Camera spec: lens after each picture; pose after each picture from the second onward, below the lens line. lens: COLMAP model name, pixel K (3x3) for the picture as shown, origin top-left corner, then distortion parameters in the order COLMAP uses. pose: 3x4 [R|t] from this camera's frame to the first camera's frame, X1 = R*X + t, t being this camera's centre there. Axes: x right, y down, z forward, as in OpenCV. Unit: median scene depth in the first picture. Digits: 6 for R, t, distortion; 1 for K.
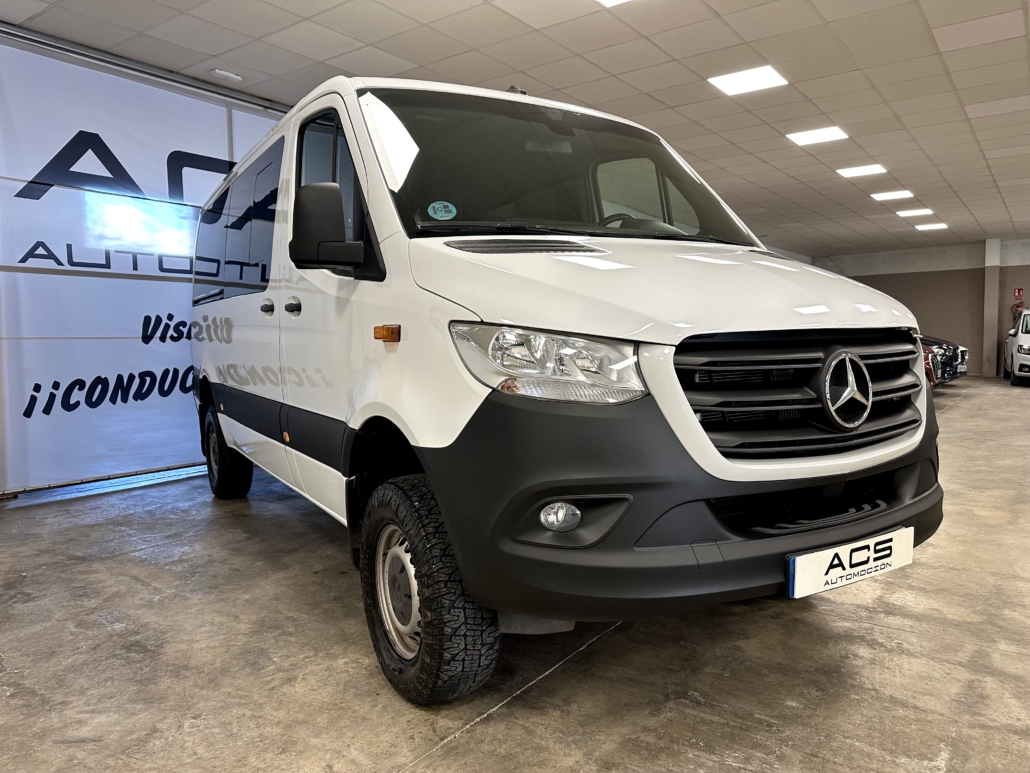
lens RADIAL K [[722.1, 0, 526.2], [0, 722.1, 404.9], [0, 0, 1]] dist [0.000009, 0.000529]
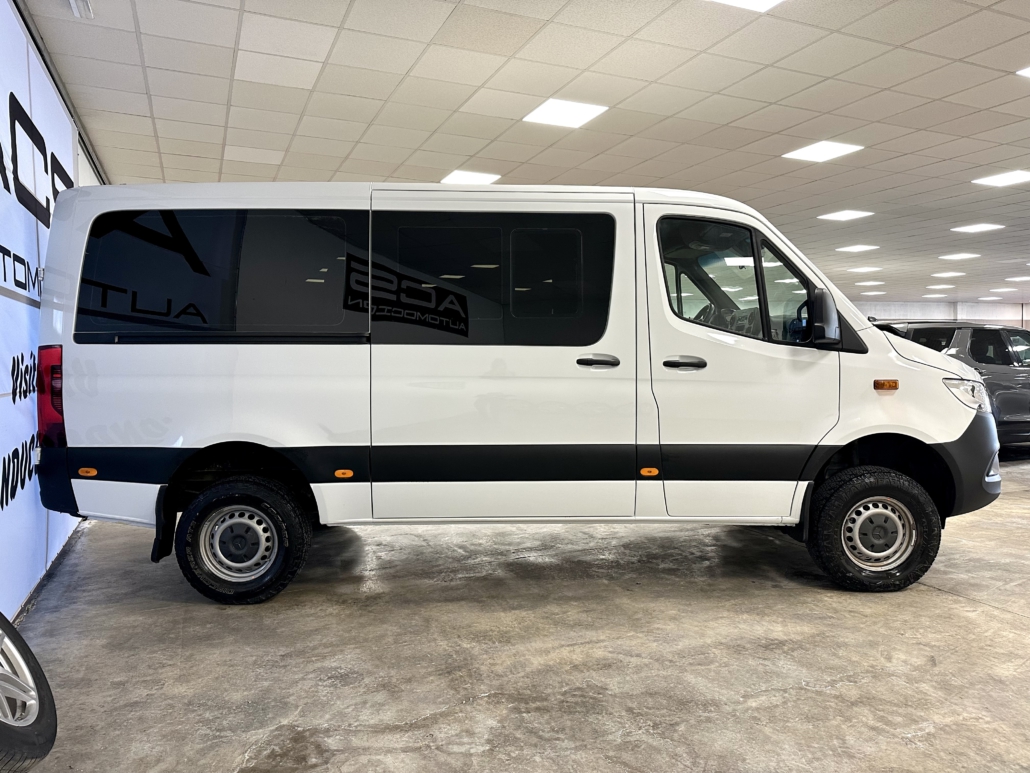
lens RADIAL K [[727.4, 0, 515.0], [0, 727.4, 386.5], [0, 0, 1]] dist [0.080579, -0.109548]
pose [[0.501465, -0.034937, 0.864472, -2.071236], [0.082491, 0.996563, -0.007577, -0.145116], [-0.861236, 0.075111, 0.502624, 0.815751]]
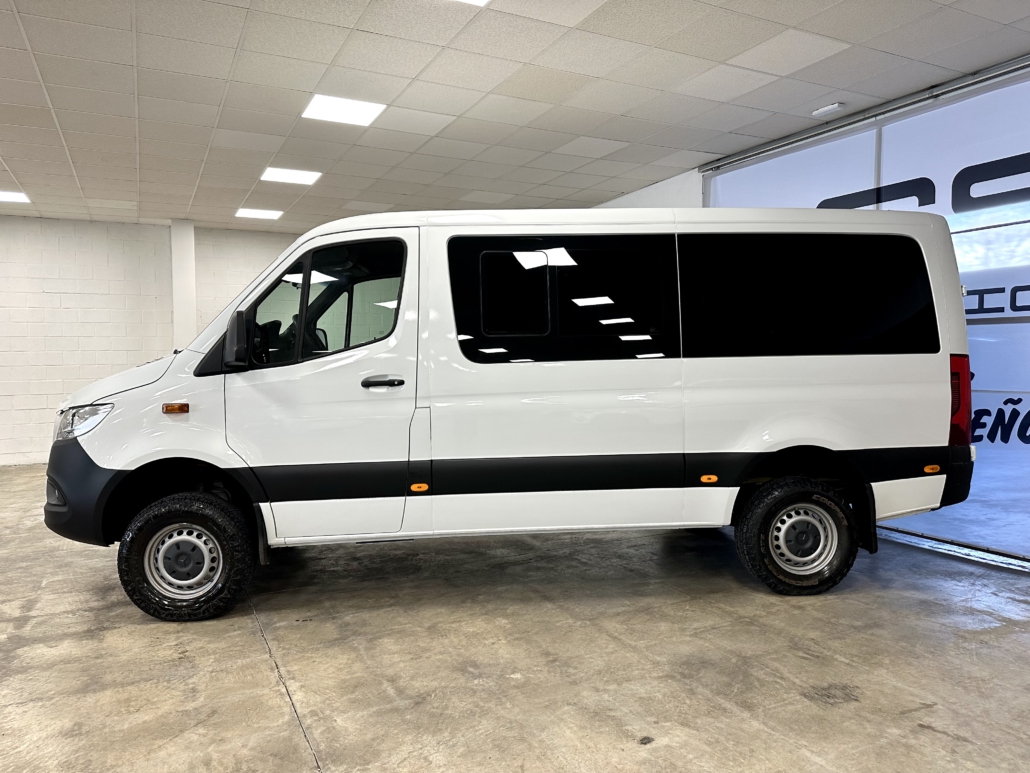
lens RADIAL K [[723.8, 0, 528.3], [0, 723.8, 358.2], [0, 0, 1]] dist [-0.045162, 0.004032]
pose [[-0.429562, 0.024468, -0.902706, 1.592730], [-0.063546, 0.996336, 0.057245, -0.391251], [0.900799, 0.081954, -0.426433, 2.718000]]
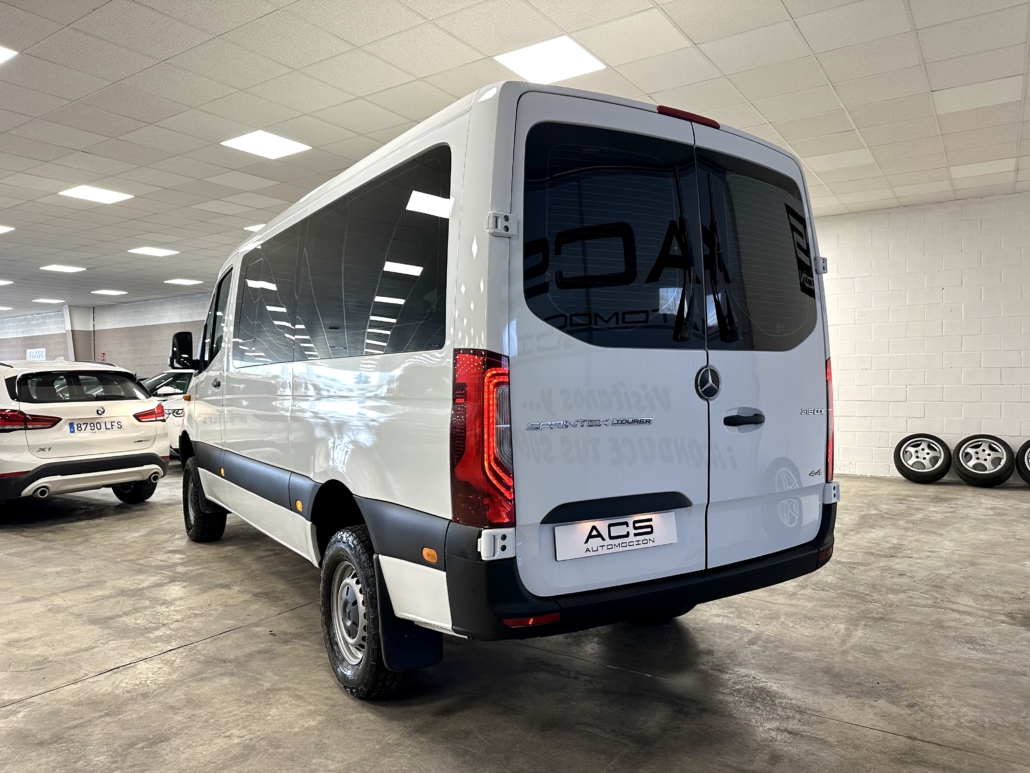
lens RADIAL K [[722.1, 0, 526.2], [0, 722.1, 404.9], [0, 0, 1]] dist [0.000009, 0.000529]
pose [[-0.998493, 0.022580, -0.050022, -0.123289], [0.015563, 0.990521, 0.136473, -0.380500], [0.052629, 0.135489, -0.989380, 3.147970]]
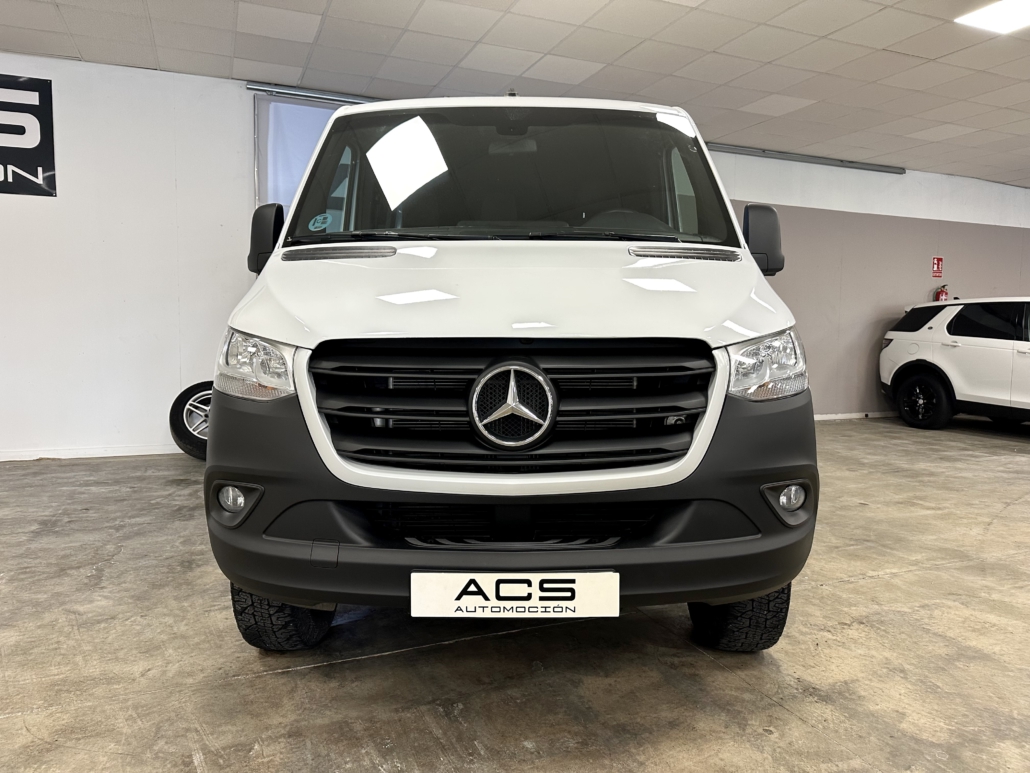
lens RADIAL K [[733.4, 0, 517.9], [0, 733.4, 394.9], [0, 0, 1]] dist [0.021442, -0.029450]
pose [[0.854642, 0.065007, -0.515133, 0.749111], [-0.065579, 0.997701, 0.017104, -0.040601], [0.515060, 0.019164, 0.856940, 0.170735]]
